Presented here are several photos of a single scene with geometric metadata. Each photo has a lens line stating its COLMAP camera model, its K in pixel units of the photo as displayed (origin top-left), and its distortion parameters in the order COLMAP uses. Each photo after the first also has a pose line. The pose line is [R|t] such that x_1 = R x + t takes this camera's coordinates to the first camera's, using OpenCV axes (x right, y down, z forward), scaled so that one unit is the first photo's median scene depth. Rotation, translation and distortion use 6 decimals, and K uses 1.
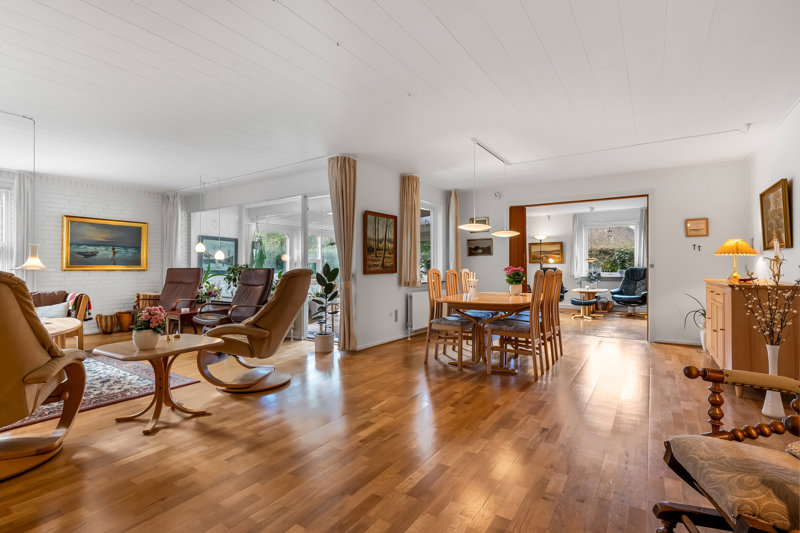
lens RADIAL K [[379.8, 0, 400.0], [0, 379.8, 266.5], [0, 0, 1]] dist [0.000363, 0.000088]
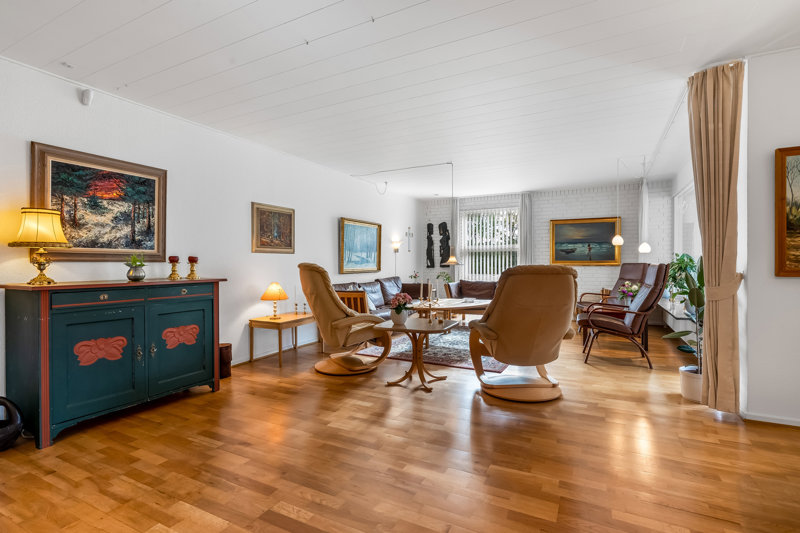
lens RADIAL K [[386.7, 0, 400.3], [0, 386.7, 262.6], [0, 0, 1]] dist [-0.001429, -0.000624]
pose [[0.108497, -0.003266, -0.994091, 0.292687], [0.006123, 0.999978, -0.002617, 0.002482], [0.994078, -0.005803, 0.108514, 0.364536]]
